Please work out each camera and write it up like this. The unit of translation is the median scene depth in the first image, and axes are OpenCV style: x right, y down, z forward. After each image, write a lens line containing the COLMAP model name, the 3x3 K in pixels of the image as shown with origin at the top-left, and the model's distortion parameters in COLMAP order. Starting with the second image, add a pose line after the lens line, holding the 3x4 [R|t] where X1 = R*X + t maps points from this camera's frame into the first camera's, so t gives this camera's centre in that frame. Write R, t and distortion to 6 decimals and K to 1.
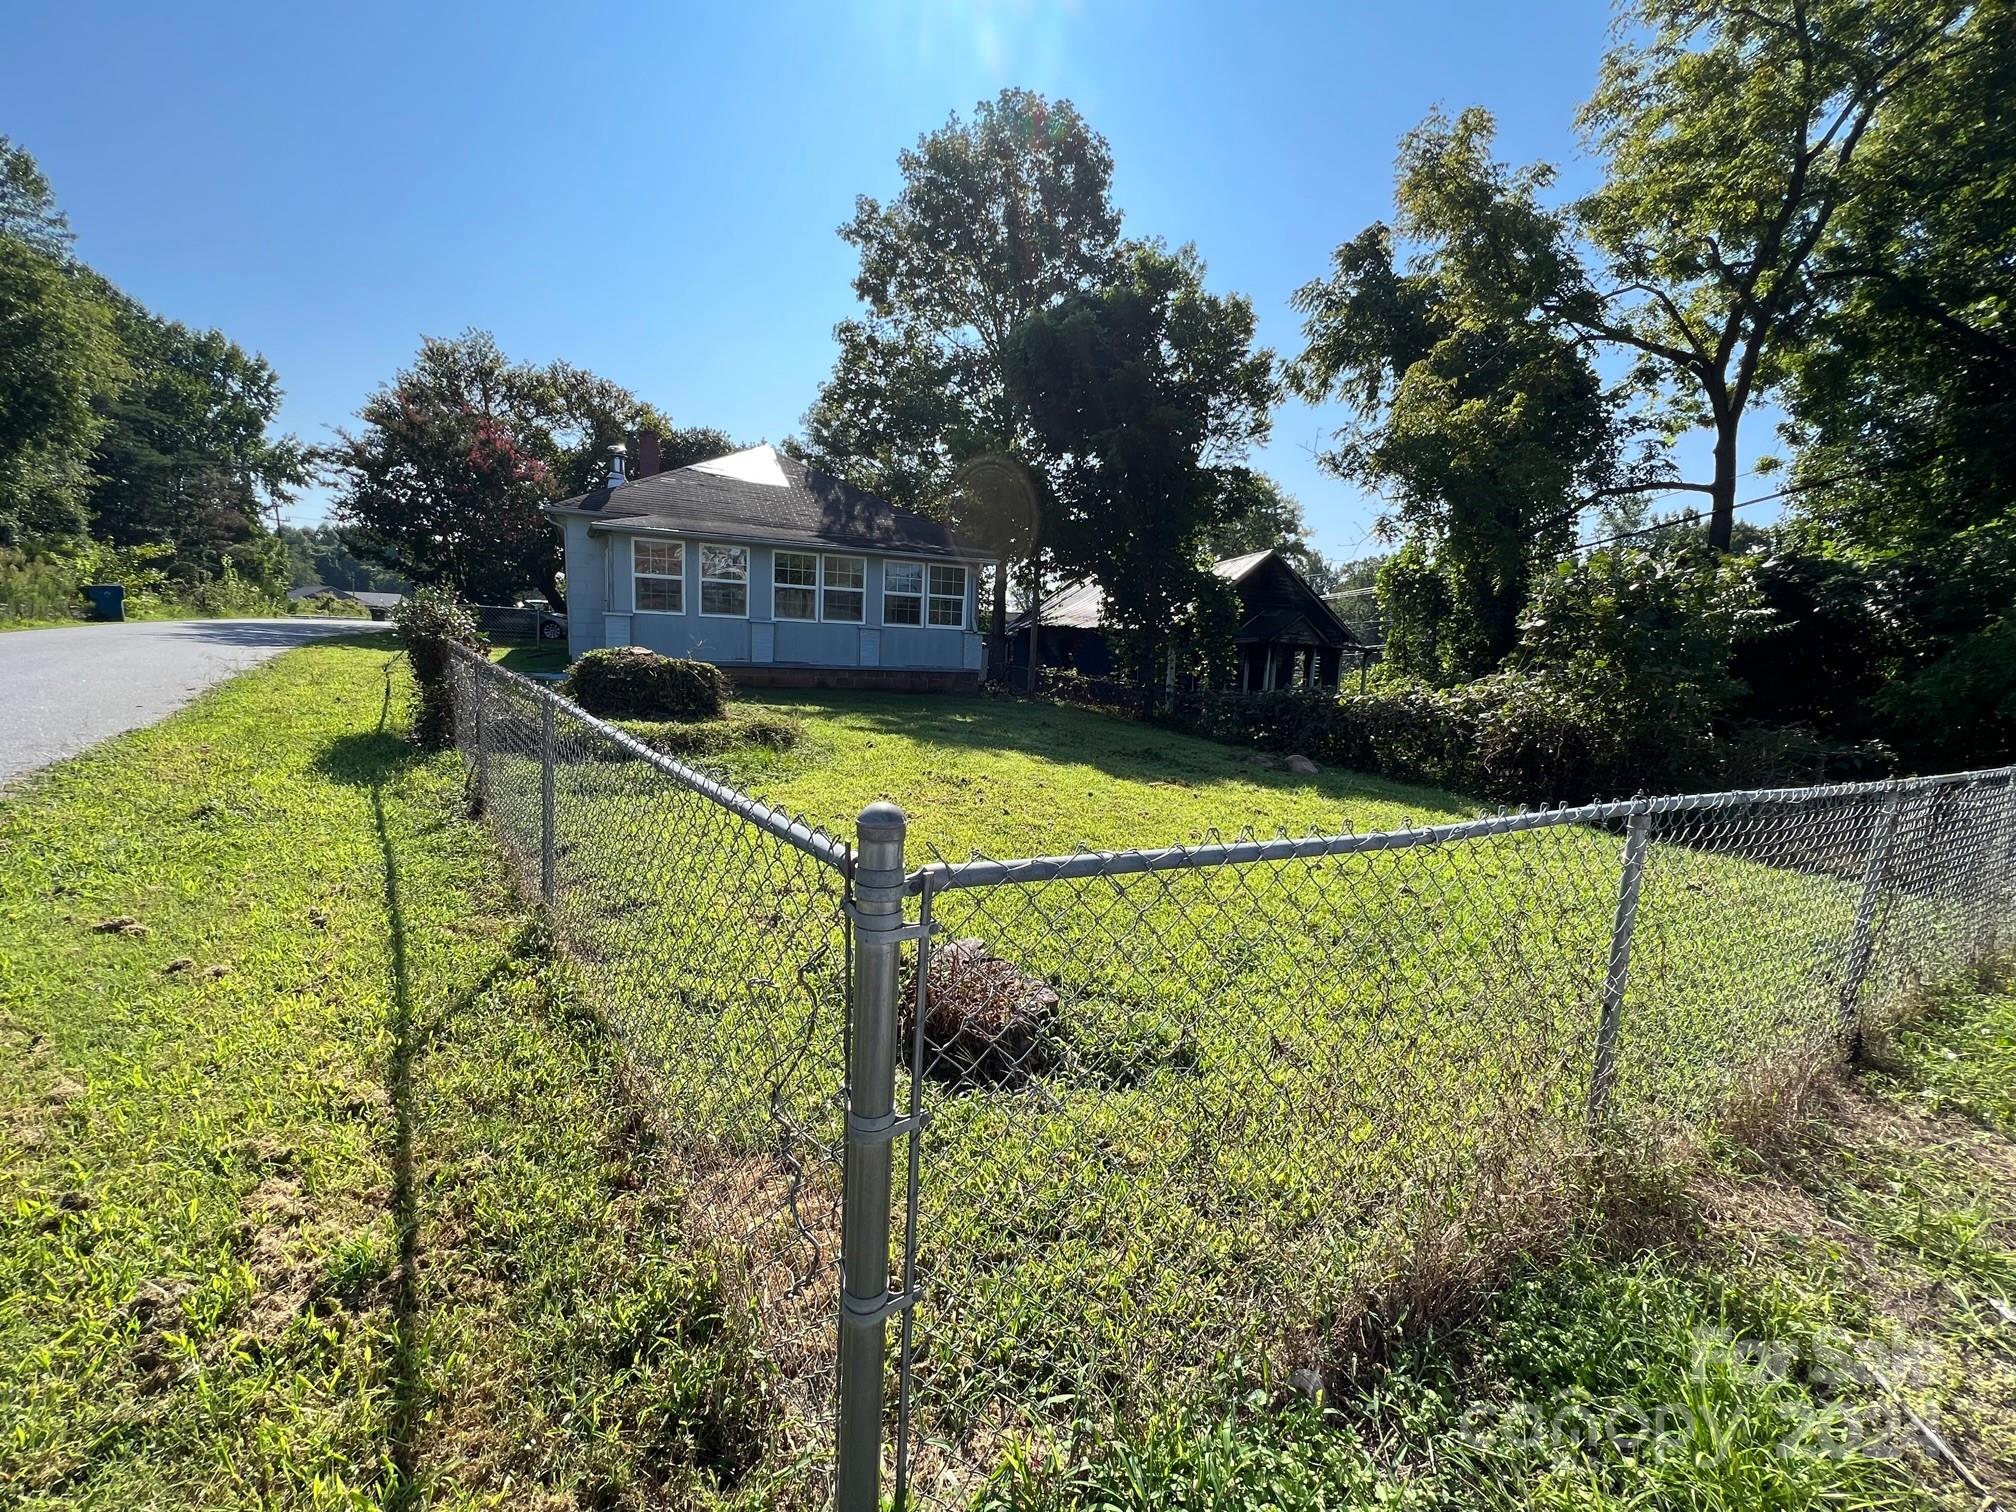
lens RADIAL K [[832.8, 0, 1008.5], [0, 832.8, 753.7], [0, 0, 1]] dist [-0.001974, 0.000628]
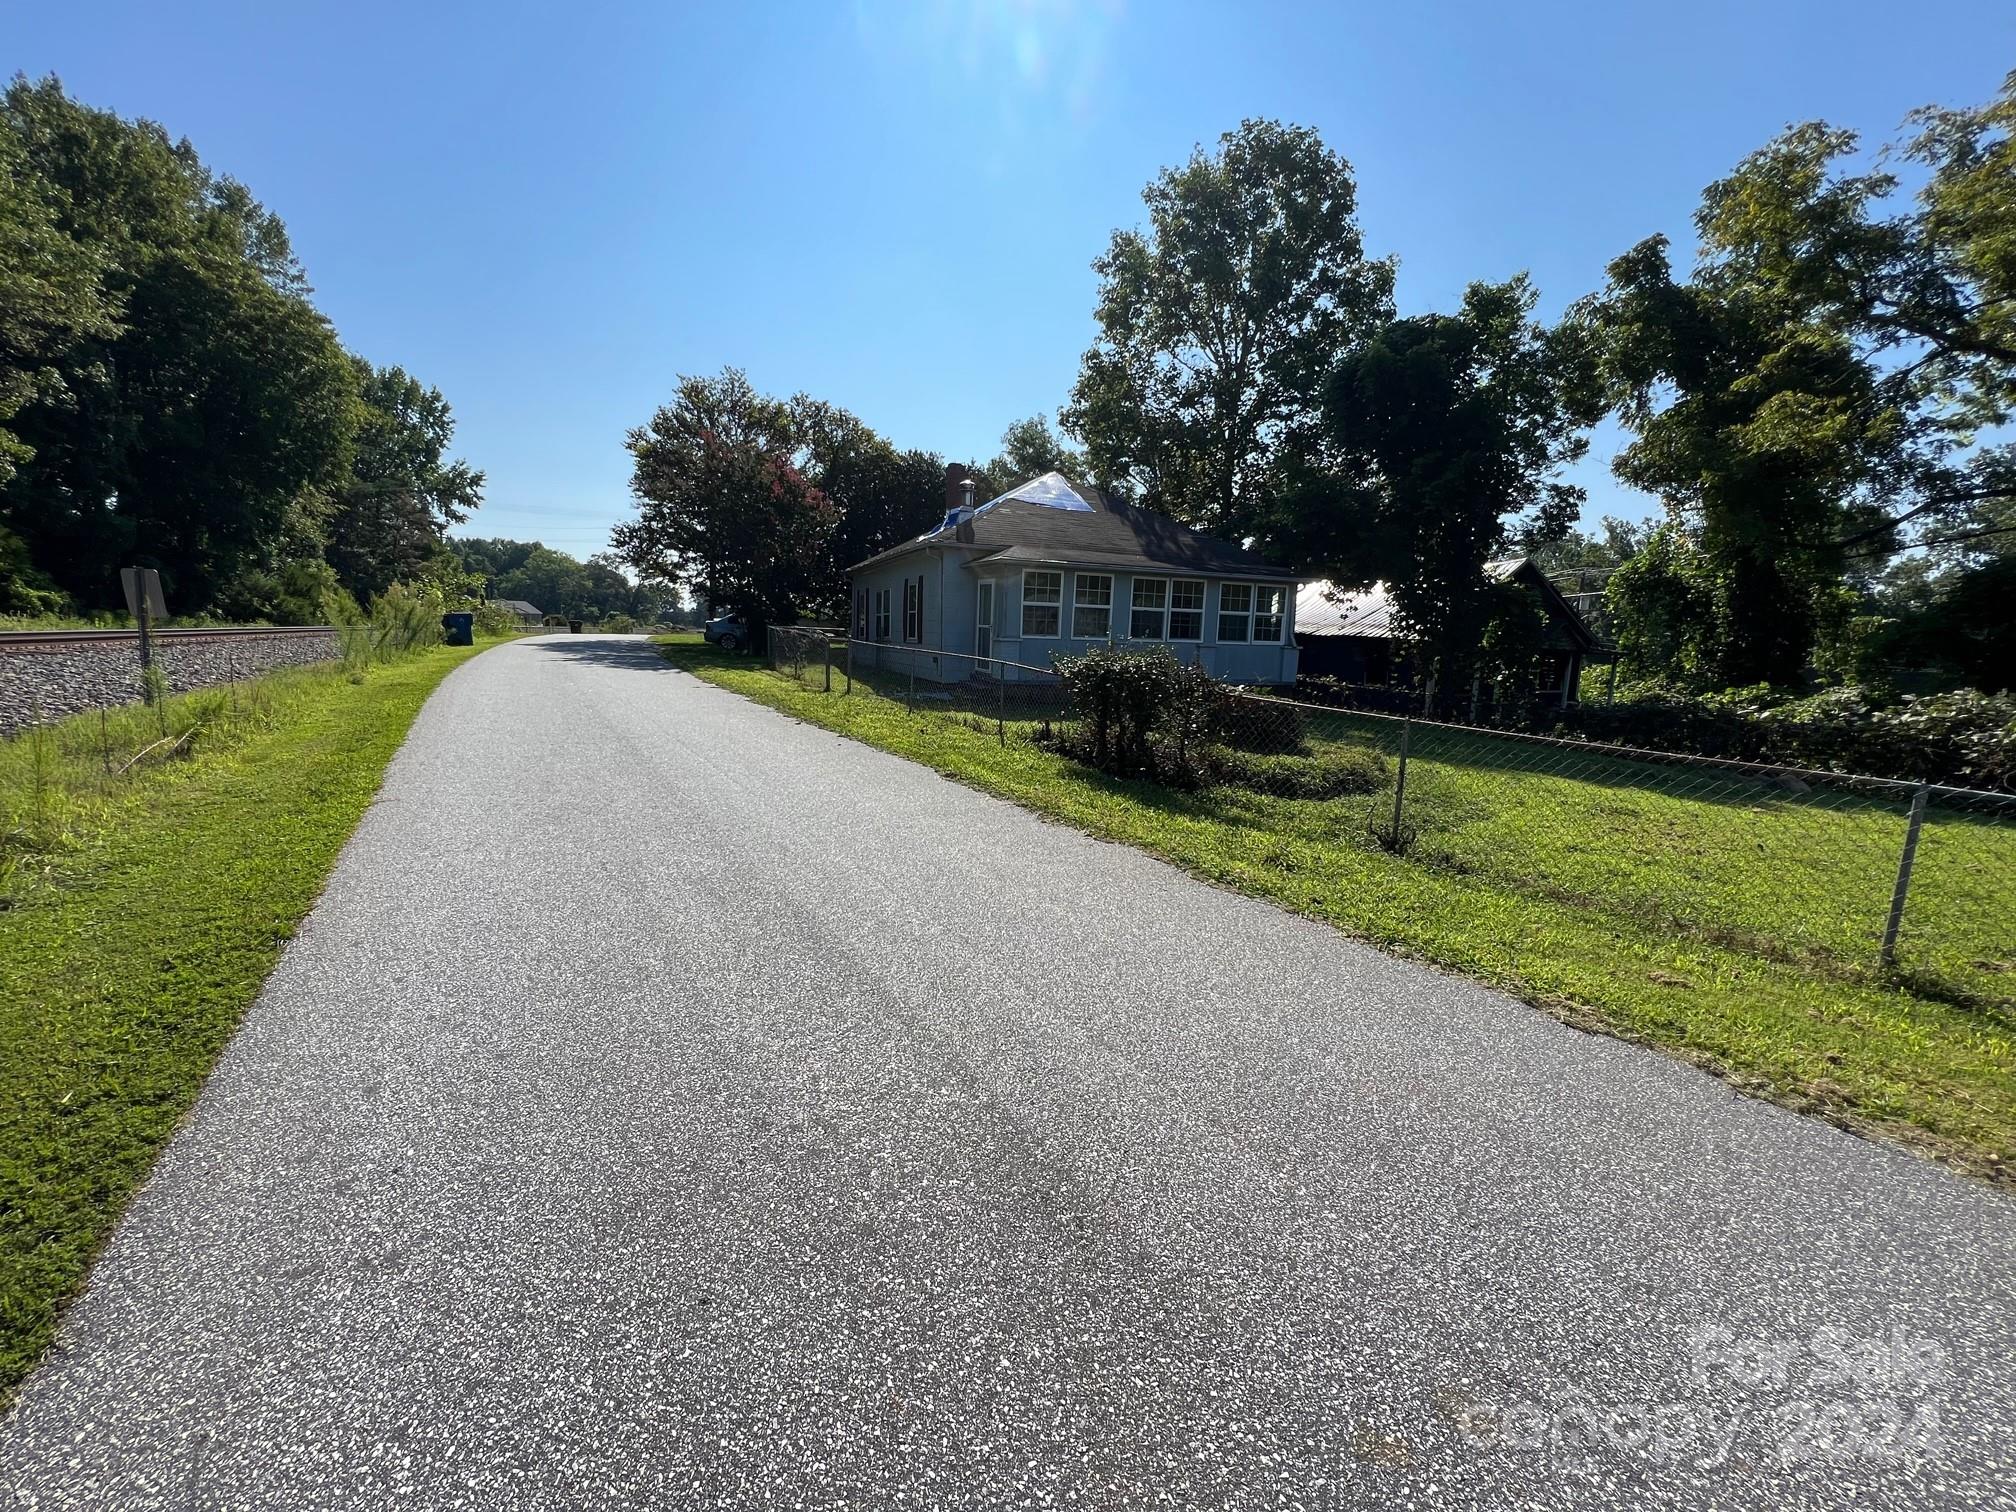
lens RADIAL K [[801.7, 0, 1009.2], [0, 801.7, 753.8], [0, 0, 1]] dist [0.001801, -0.000704]
pose [[0.997610, -0.004883, -0.068925, -0.236928], [0.005759, 0.999905, 0.012513, -0.017126], [0.068857, -0.012880, 0.997543, -0.035160]]
